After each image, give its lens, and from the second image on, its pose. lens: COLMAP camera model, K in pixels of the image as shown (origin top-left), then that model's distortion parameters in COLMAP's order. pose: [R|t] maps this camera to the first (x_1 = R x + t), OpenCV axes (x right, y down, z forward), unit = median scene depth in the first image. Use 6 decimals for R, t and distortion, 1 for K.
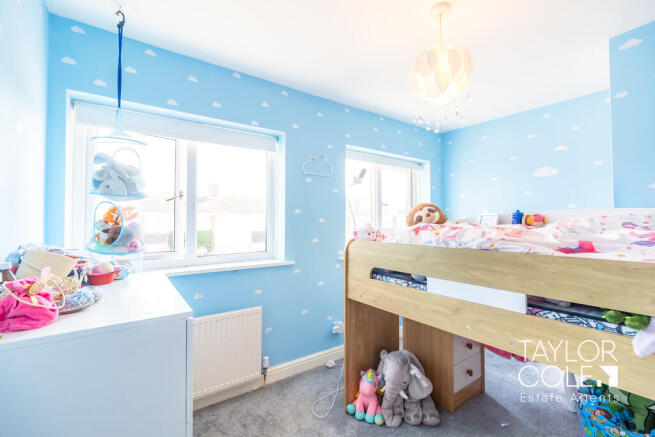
lens RADIAL K [[284.7, 0, 329.8], [0, 284.7, 216.8], [0, 0, 1]] dist [-0.005412, 0.000023]
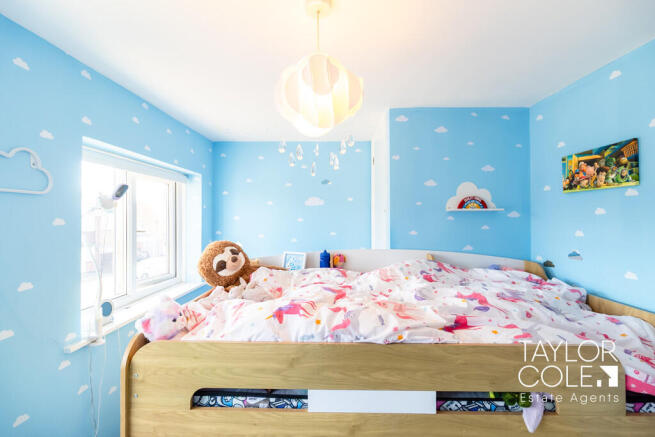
lens RADIAL K [[284.7, 0, 324.3], [0, 284.7, 217.5], [0, 0, 1]] dist [-0.005412, 0.000023]
pose [[0.614510, 0.003661, 0.788900, -0.141400], [-0.013835, 0.999885, 0.006136, -0.171182], [-0.788788, -0.014685, 0.614490, 0.473642]]
